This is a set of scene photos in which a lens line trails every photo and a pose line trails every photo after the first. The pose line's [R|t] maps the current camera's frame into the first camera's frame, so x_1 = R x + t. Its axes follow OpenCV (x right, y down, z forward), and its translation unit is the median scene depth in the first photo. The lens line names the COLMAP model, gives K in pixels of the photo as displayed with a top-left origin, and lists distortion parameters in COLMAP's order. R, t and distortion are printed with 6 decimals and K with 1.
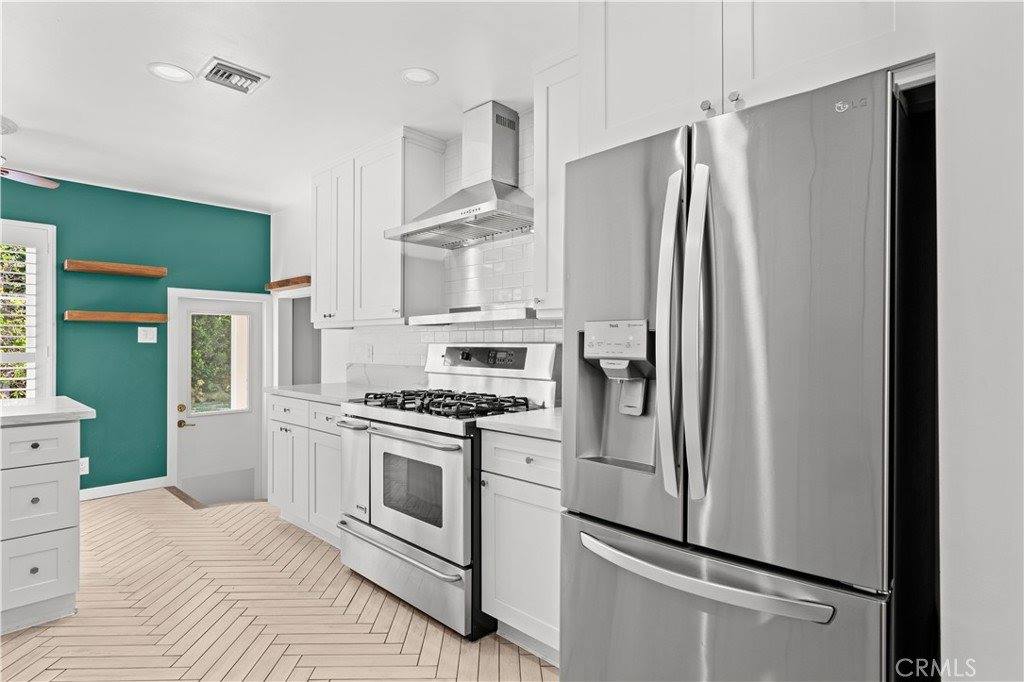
lens RADIAL K [[533.0, 0, 513.8], [0, 533.0, 344.4], [0, 0, 1]] dist [-0.000294, -0.000236]
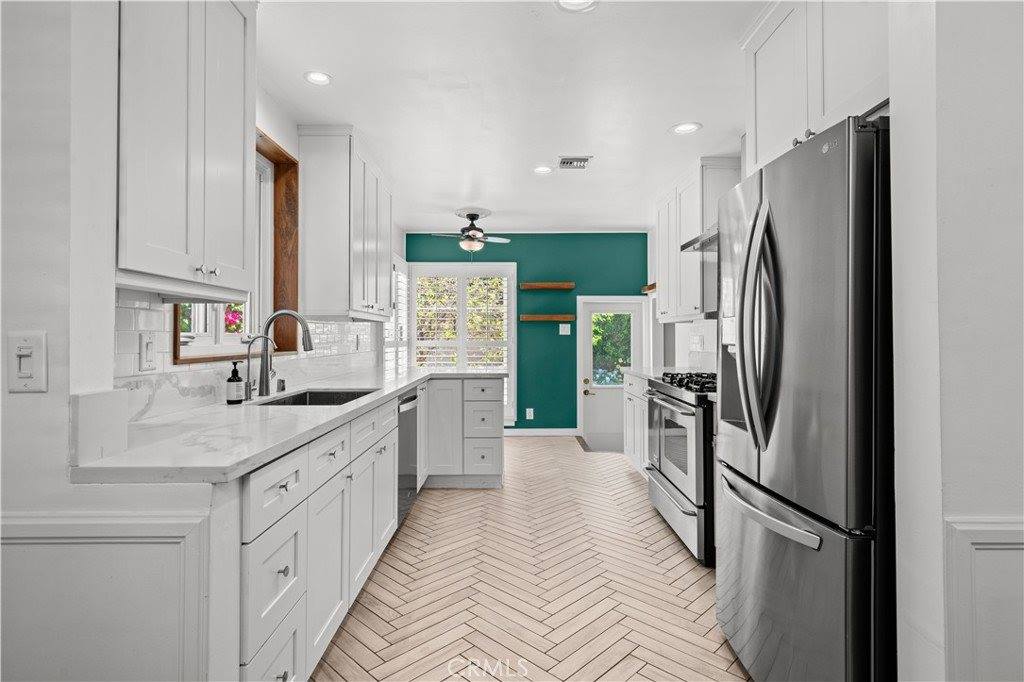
lens RADIAL K [[530.4, 0, 511.0], [0, 530.4, 329.5], [0, 0, 1]] dist [0.000212, 0.000039]
pose [[0.691765, -0.011350, -0.722033, 0.290902], [0.003207, 0.999915, -0.012645, 0.000855], [0.722115, 0.006432, 0.691743, -0.123468]]
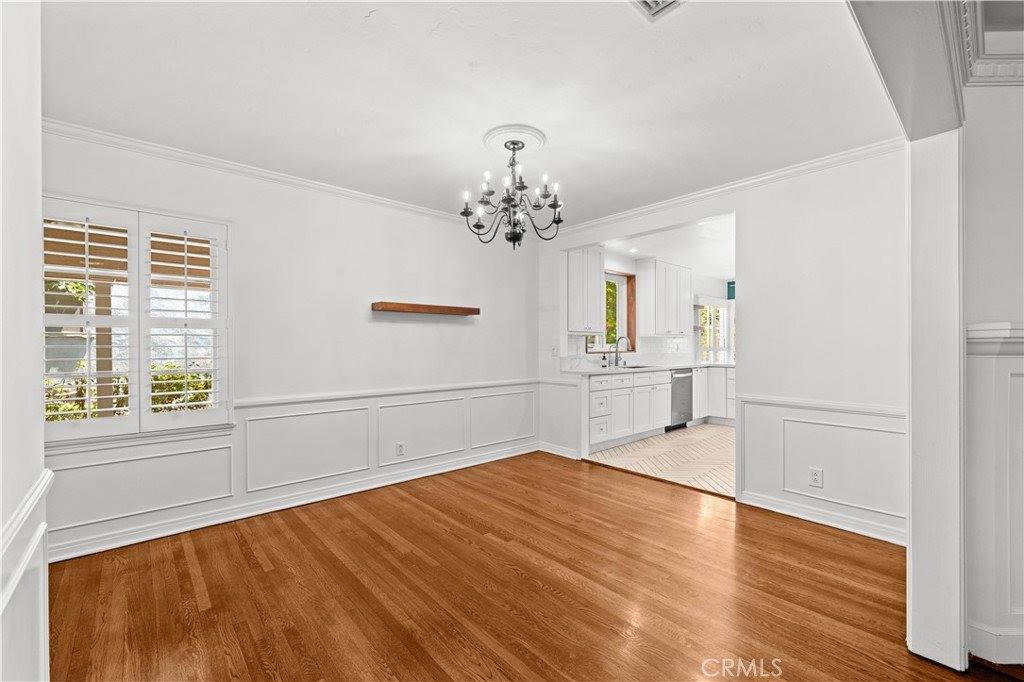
lens RADIAL K [[431.5, 0, 512.3], [0, 431.5, 346.3], [0, 0, 1]] dist [0.002545, 0.000176]
pose [[-0.079867, -0.000486, -0.996805, 1.065276], [0.004645, 0.999989, -0.000860, 0.002889], [0.996795, -0.004699, -0.079864, -0.133772]]
